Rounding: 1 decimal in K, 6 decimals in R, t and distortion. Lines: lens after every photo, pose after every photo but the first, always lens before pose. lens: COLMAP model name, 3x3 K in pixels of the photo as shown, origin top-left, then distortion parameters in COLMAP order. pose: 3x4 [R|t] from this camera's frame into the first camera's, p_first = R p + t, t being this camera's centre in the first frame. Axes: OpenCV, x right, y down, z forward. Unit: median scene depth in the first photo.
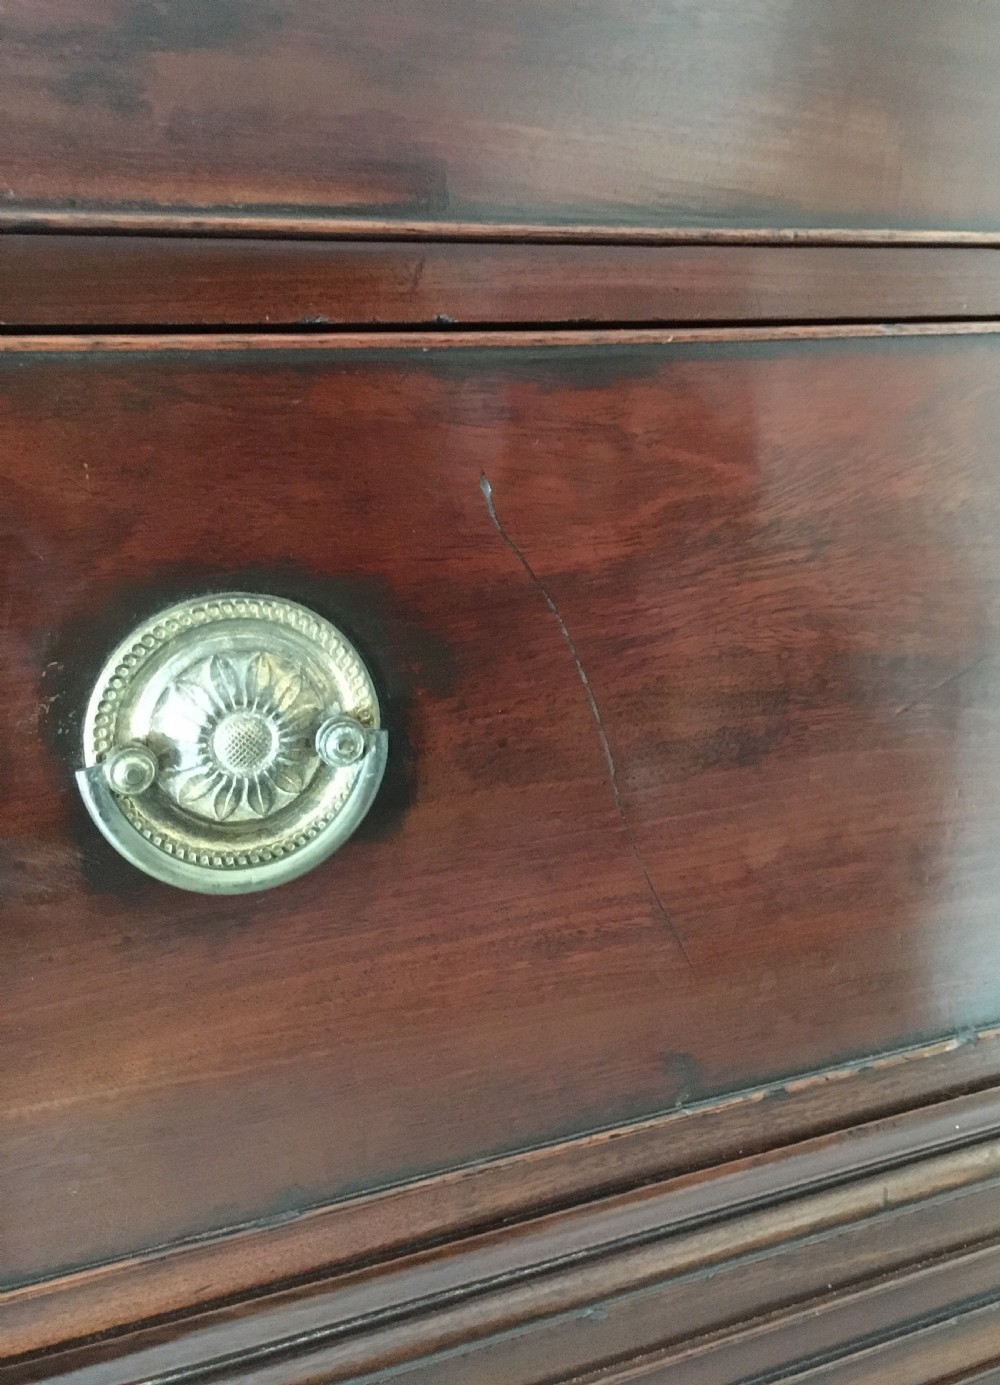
lens RADIAL K [[1122.1, 0, 501.3], [0, 1122.1, 624.4], [0, 0, 1]] dist [0.005309, -0.000111]
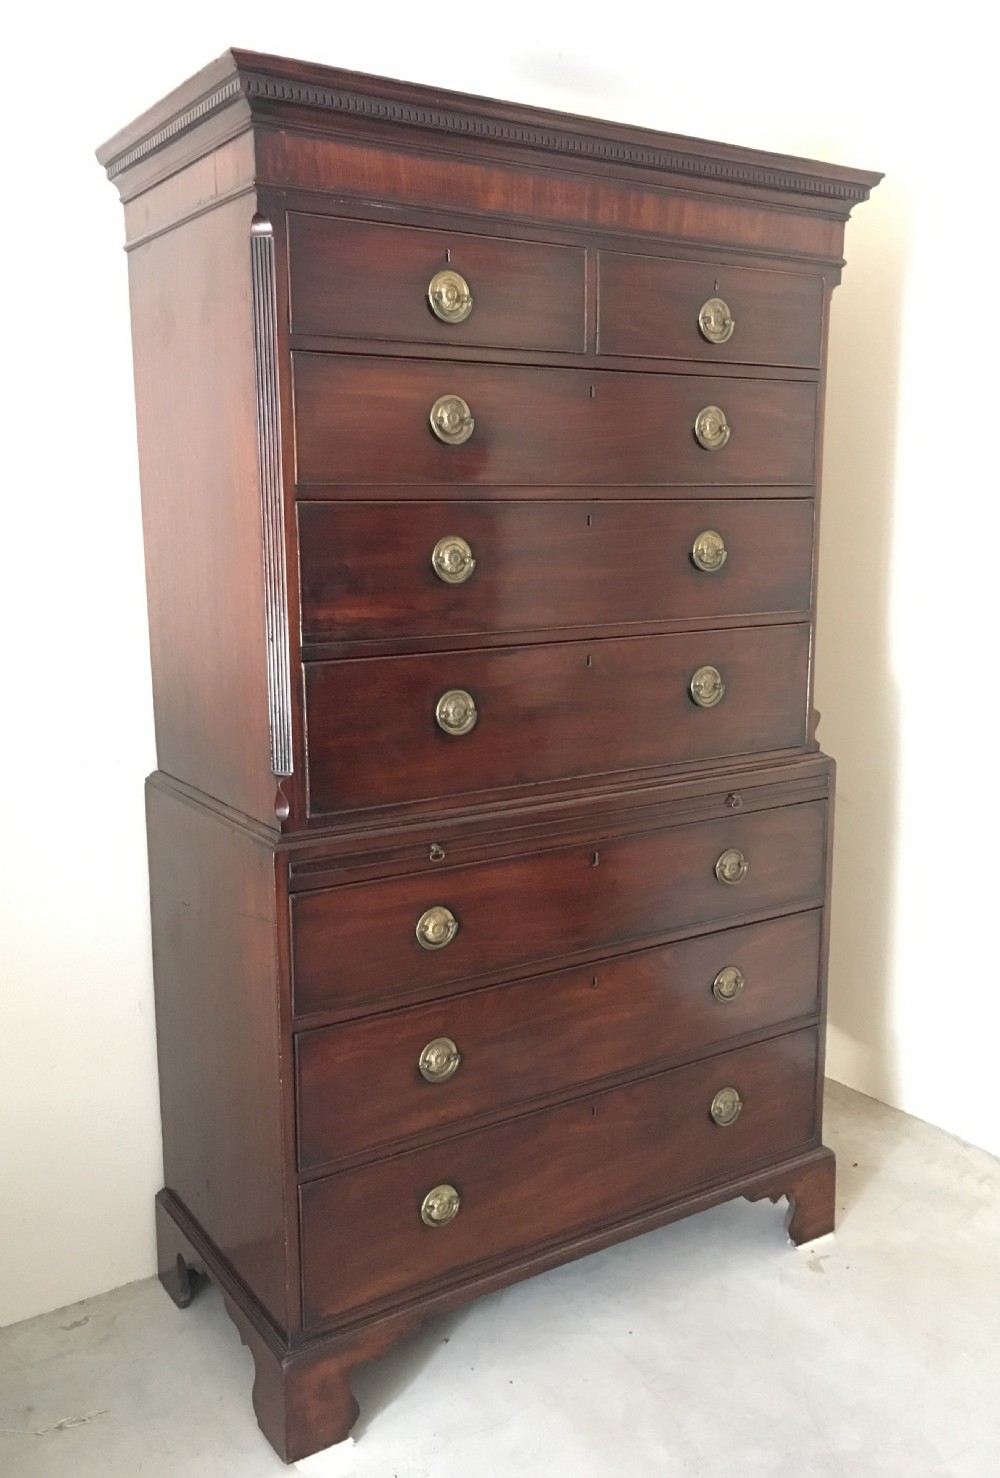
lens RADIAL K [[1298.8, 0, 496.0], [0, 1298.8, 742.9], [0, 0, 1]] dist [0.047254, -0.003068]
pose [[0.972989, -0.008785, 0.230682, -1.587040], [0.008511, 0.999961, 0.002187, 0.241700], [-0.230693, -0.000165, 0.973027, -5.776357]]
